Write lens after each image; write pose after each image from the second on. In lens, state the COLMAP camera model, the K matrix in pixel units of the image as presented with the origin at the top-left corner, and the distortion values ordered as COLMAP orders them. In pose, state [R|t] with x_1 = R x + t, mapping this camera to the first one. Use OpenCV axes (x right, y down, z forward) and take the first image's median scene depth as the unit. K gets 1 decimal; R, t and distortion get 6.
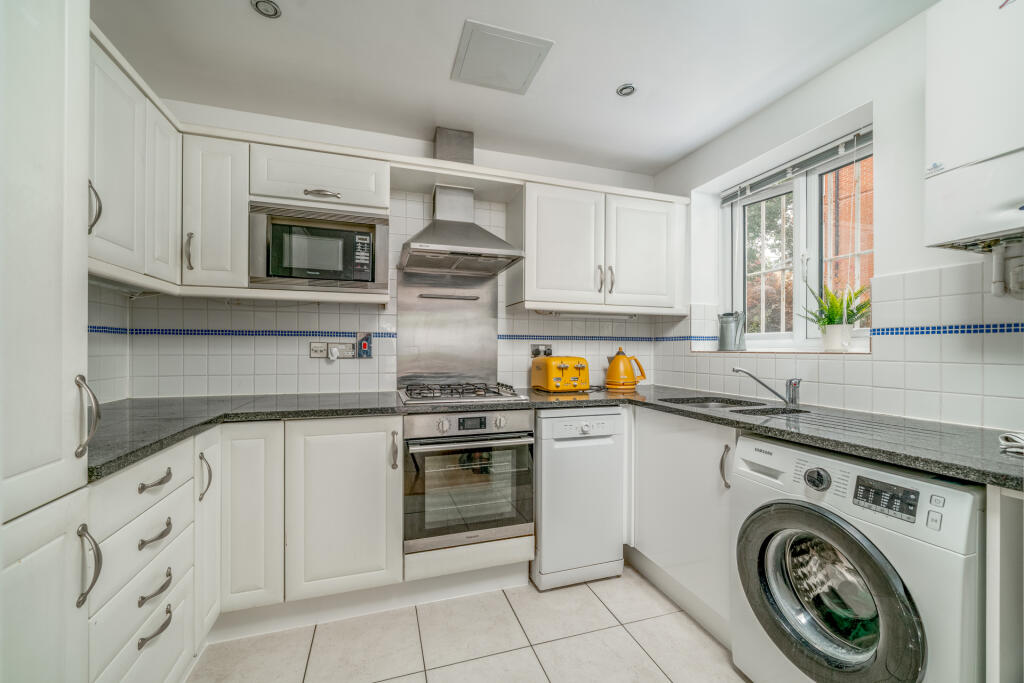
lens RADIAL K [[407.6, 0, 508.9], [0, 407.6, 340.8], [0, 0, 1]] dist [-0.000889, -0.000017]
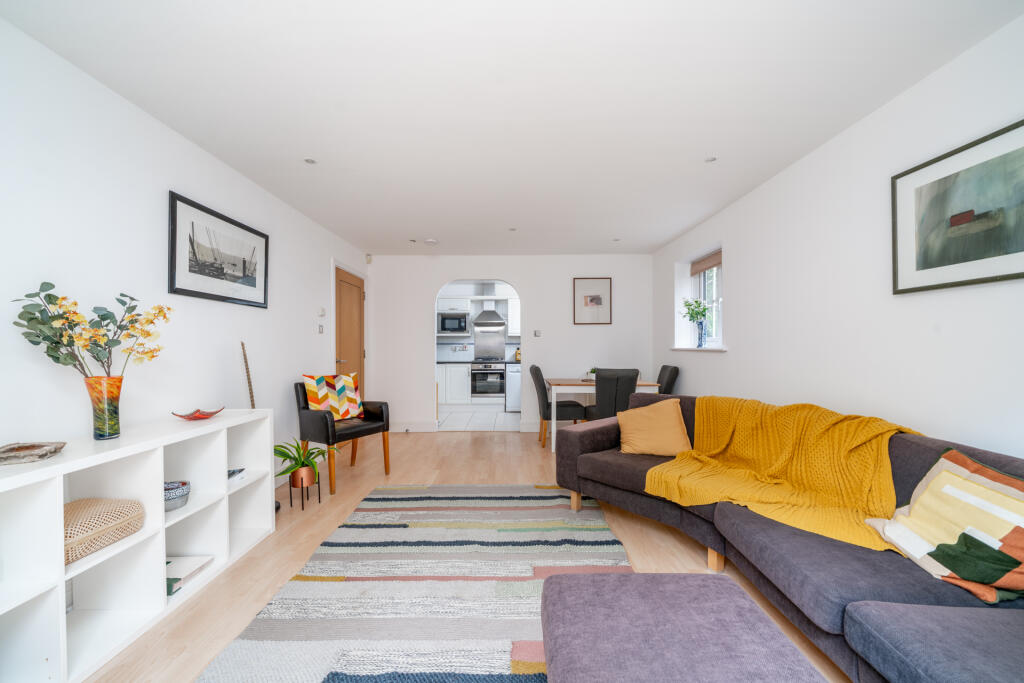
lens RADIAL K [[376.4, 0, 511.9], [0, 376.4, 346.0], [0, 0, 1]] dist [-0.000769, -0.000004]
pose [[0.955654, -0.008643, -0.294364, 1.182906], [0.010004, 0.999945, 0.003116, -0.003775], [0.294321, -0.005922, 0.955688, -2.376472]]
